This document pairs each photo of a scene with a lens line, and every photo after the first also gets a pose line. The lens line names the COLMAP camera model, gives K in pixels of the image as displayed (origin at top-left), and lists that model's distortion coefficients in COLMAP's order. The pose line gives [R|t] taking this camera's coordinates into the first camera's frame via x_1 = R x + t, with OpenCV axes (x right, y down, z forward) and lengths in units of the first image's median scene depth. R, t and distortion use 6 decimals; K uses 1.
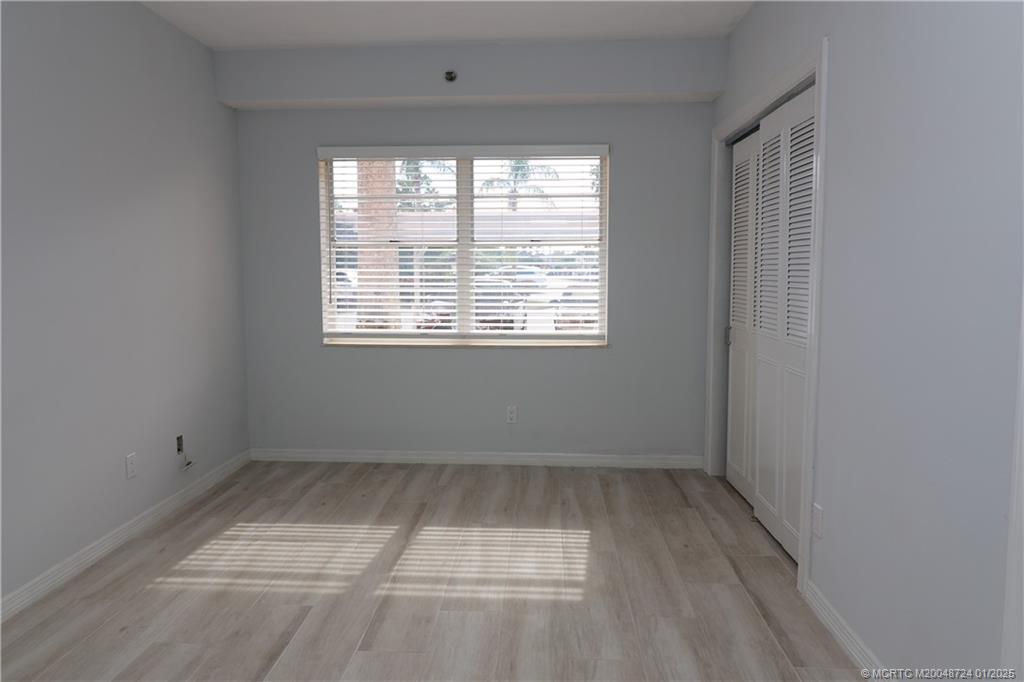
lens RADIAL K [[686.8, 0, 504.1], [0, 686.8, 337.7], [0, 0, 1]] dist [0.009428, -0.018901]
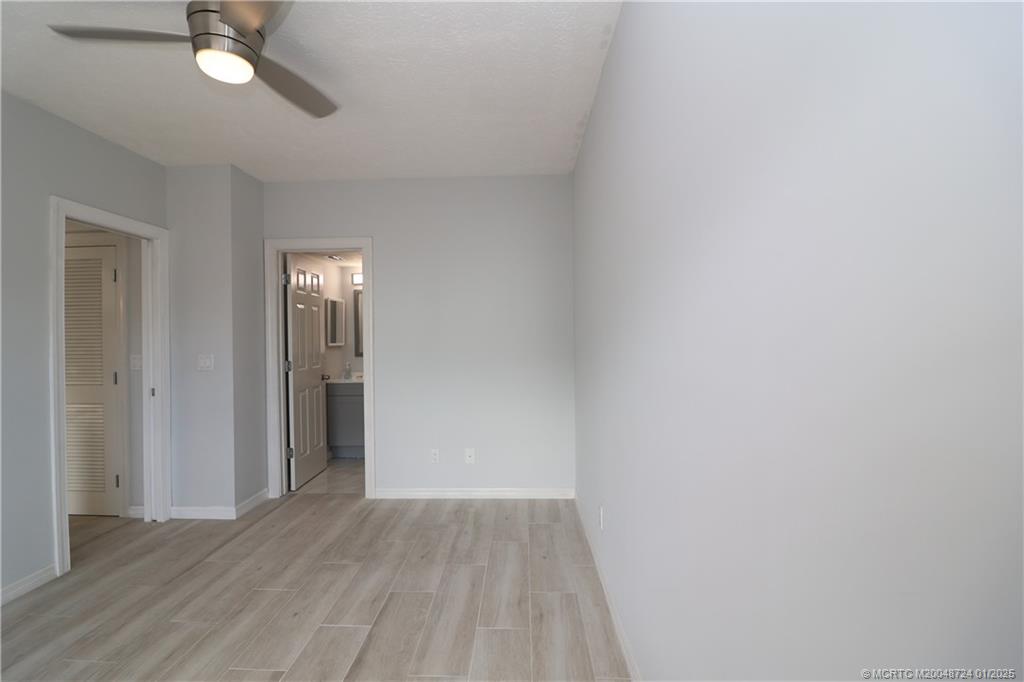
lens RADIAL K [[468.9, 0, 508.4], [0, 468.9, 336.9], [0, 0, 1]] dist [-0.013598, -0.006367]
pose [[-0.999509, 0.010330, -0.029592, -0.435723], [0.007136, 0.994332, 0.106082, -0.141961], [0.030520, 0.105818, -0.993917, 1.315161]]
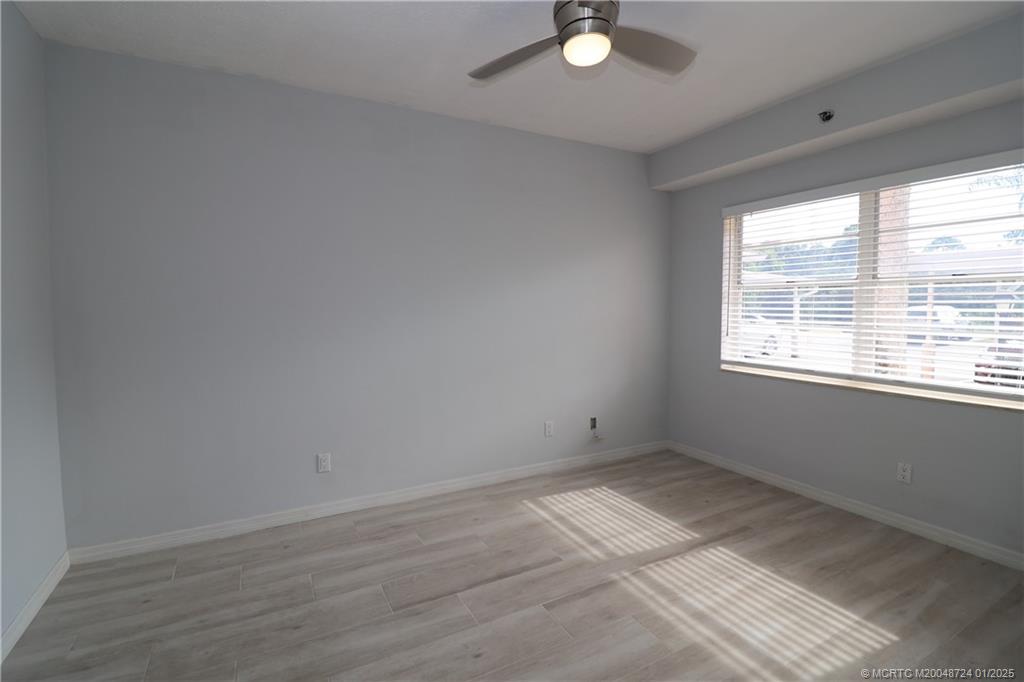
lens RADIAL K [[468.9, 0, 494.2], [0, 468.9, 346.0], [0, 0, 1]] dist [-0.013598, -0.006367]
pose [[0.505705, 0.073830, -0.859541, 0.350293], [-0.083611, 0.995835, 0.036346, -0.040527], [0.858645, 0.053487, 0.509772, 0.340231]]
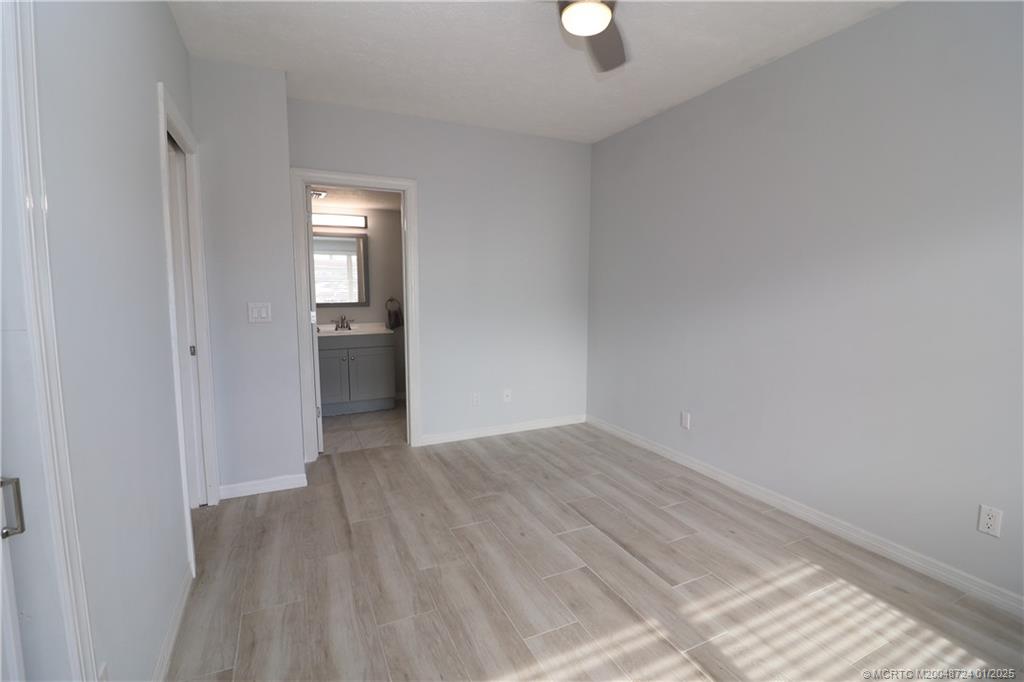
lens RADIAL K [[468.9, 0, 513.6], [0, 468.9, 336.5], [0, 0, 1]] dist [-0.013598, -0.006367]
pose [[-0.875473, 0.050165, -0.480657, 0.261001], [-0.051240, 0.979356, 0.195542, -0.130859], [0.480543, 0.195820, -0.854829, 1.249650]]
